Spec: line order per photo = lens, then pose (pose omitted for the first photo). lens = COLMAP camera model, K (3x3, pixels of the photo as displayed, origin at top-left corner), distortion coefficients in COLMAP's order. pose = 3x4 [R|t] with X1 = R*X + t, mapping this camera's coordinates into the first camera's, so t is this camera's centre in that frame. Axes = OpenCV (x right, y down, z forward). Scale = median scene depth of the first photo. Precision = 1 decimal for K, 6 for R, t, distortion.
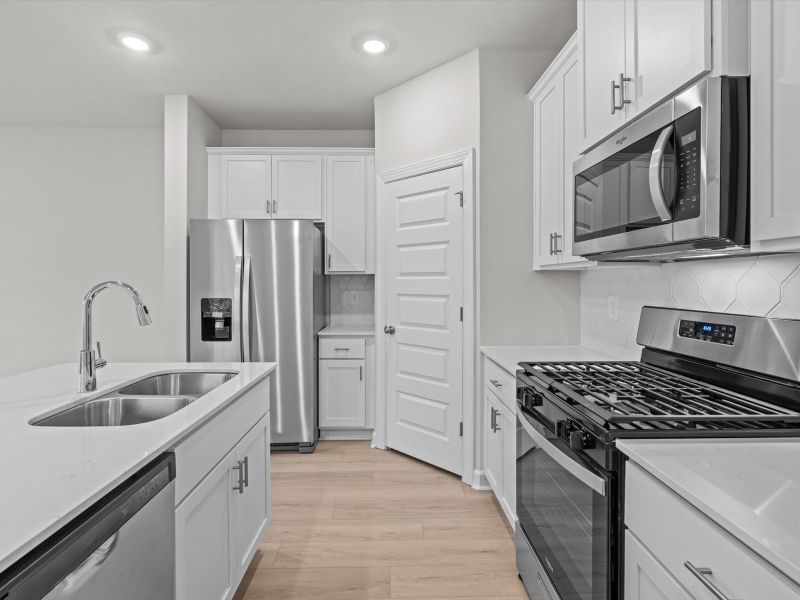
lens RADIAL K [[404.5, 0, 397.7], [0, 404.5, 286.0], [0, 0, 1]] dist [-0.009412, 0.005534]
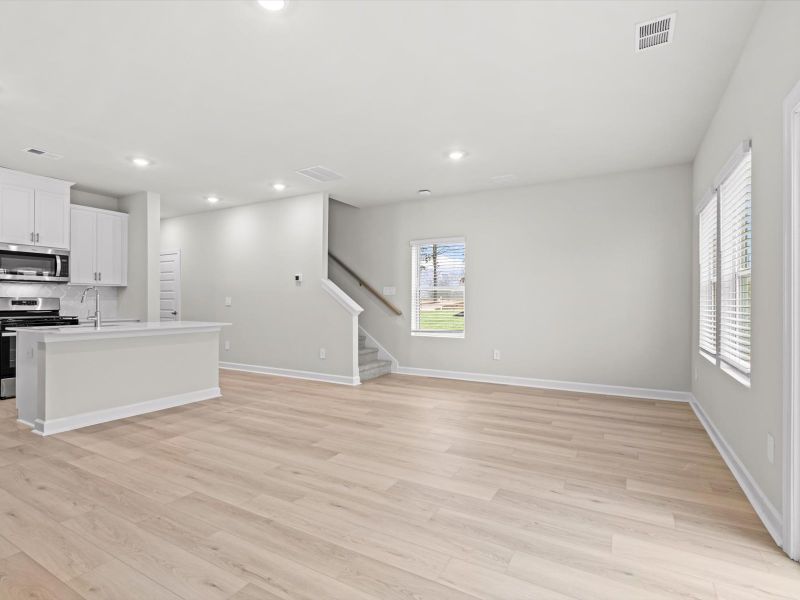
lens RADIAL K [[404.5, 0, 398.5], [0, 404.5, 301.7], [0, 0, 1]] dist [-0.009412, 0.005534]
pose [[-0.854987, -0.000641, 0.518650, -2.127004], [0.002391, 0.999984, 0.005177, 0.047264], [-0.518645, 0.005667, -0.854971, 1.237466]]
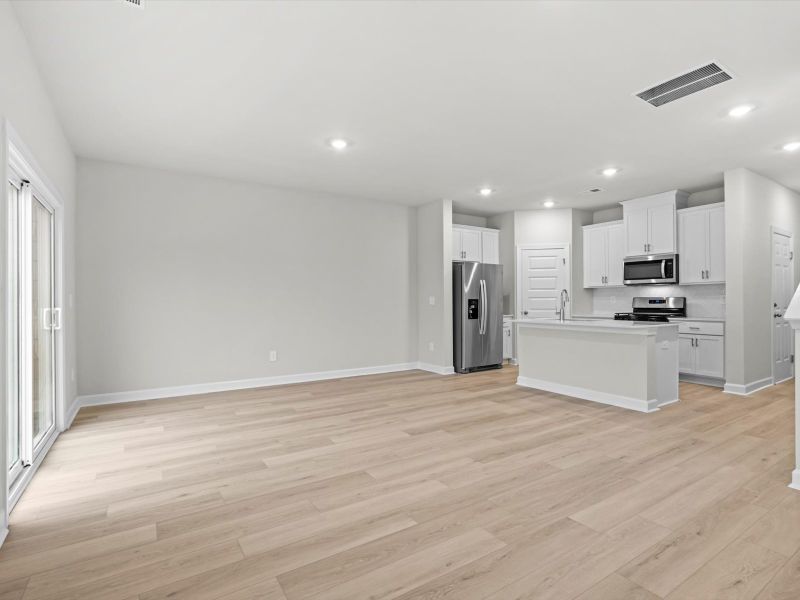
lens RADIAL K [[404.5, 0, 398.9], [0, 404.5, 298.3], [0, 0, 1]] dist [-0.009412, 0.005534]
pose [[0.853878, 0.000800, 0.520473, -2.099162], [0.008461, 0.999845, -0.015418, 0.062390], [-0.520405, 0.017569, 0.853739, -0.698425]]
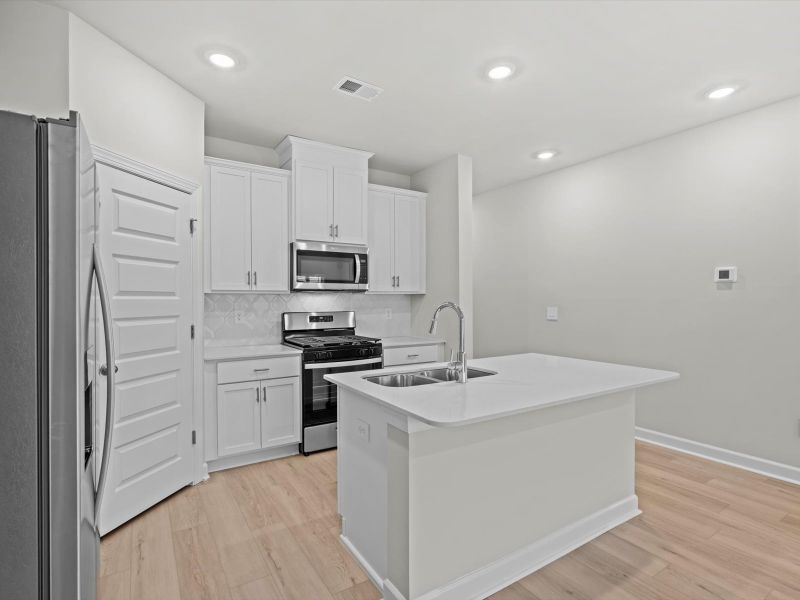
lens RADIAL K [[404.5, 0, 399.1], [0, 404.5, 303.6], [0, 0, 1]] dist [-0.009412, 0.005534]
pose [[-0.518329, -0.006847, 0.855154, -1.012260], [0.010361, 0.999844, 0.014285, -0.015337], [-0.855119, 0.016265, -0.518177, 1.041117]]
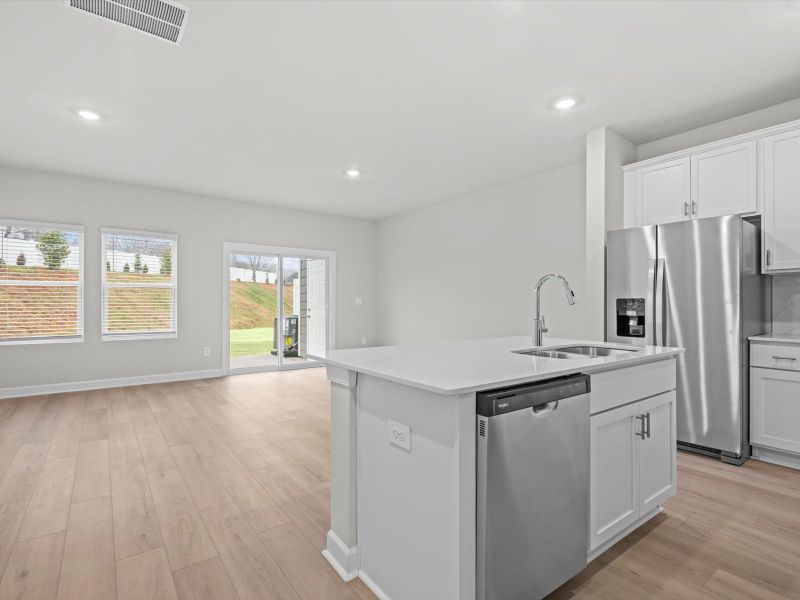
lens RADIAL K [[404.5, 0, 399.0], [0, 404.5, 298.3], [0, 0, 1]] dist [-0.009412, 0.005534]
pose [[0.571634, -0.007170, -0.820477, 0.112476], [-0.009429, 0.999838, -0.015307, 0.058751], [0.820454, 0.016486, 0.571474, -0.183069]]
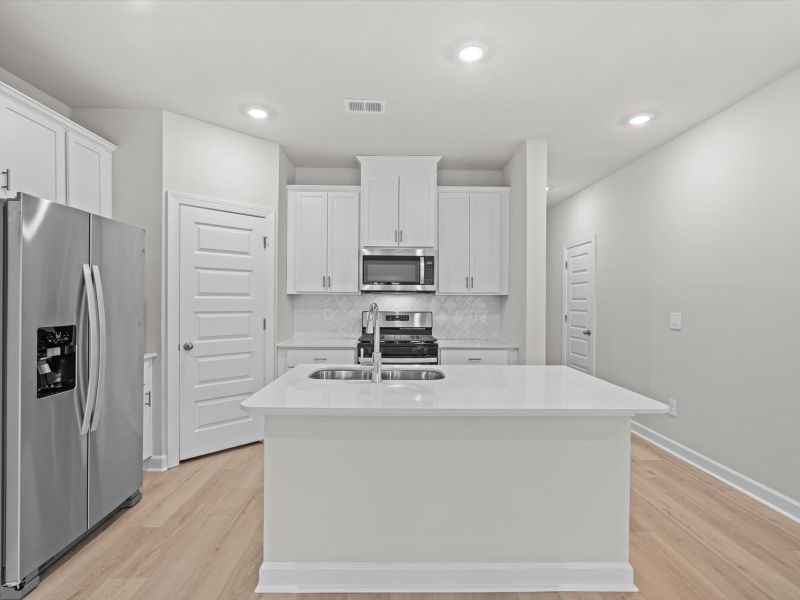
lens RADIAL K [[404.5, 0, 400.3], [0, 404.5, 302.3], [0, 0, 1]] dist [-0.009412, 0.005534]
pose [[0.004762, -0.003728, 0.999982, -1.192549], [0.002351, 0.999990, 0.003717, -0.009144], [-0.999986, 0.002334, 0.004771, 0.499569]]
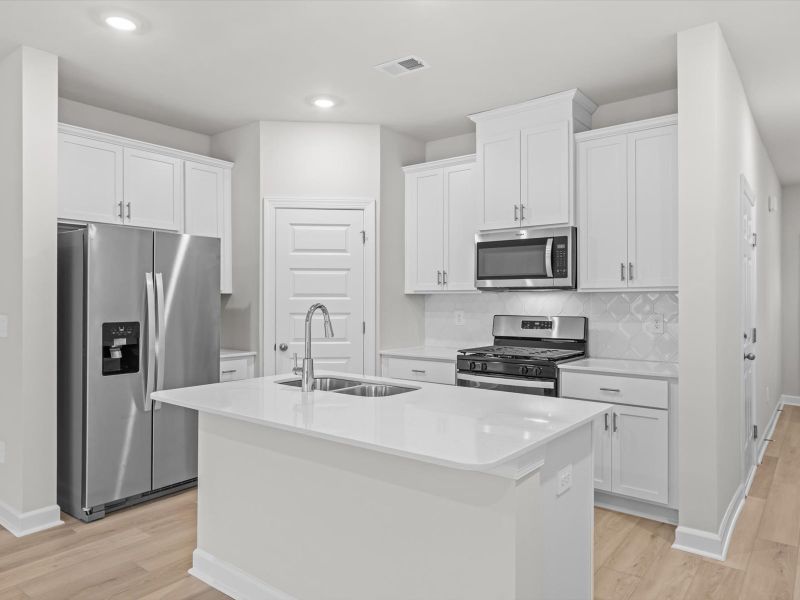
lens RADIAL K [[546.7, 0, 396.2], [0, 546.7, 296.6], [0, 0, 1]] dist [0.007137, 0.007961]
pose [[0.639991, 0.006700, 0.768353, -1.047003], [0.006036, 0.999887, -0.013746, -0.002693], [-0.768359, 0.013435, 0.639878, -0.166955]]
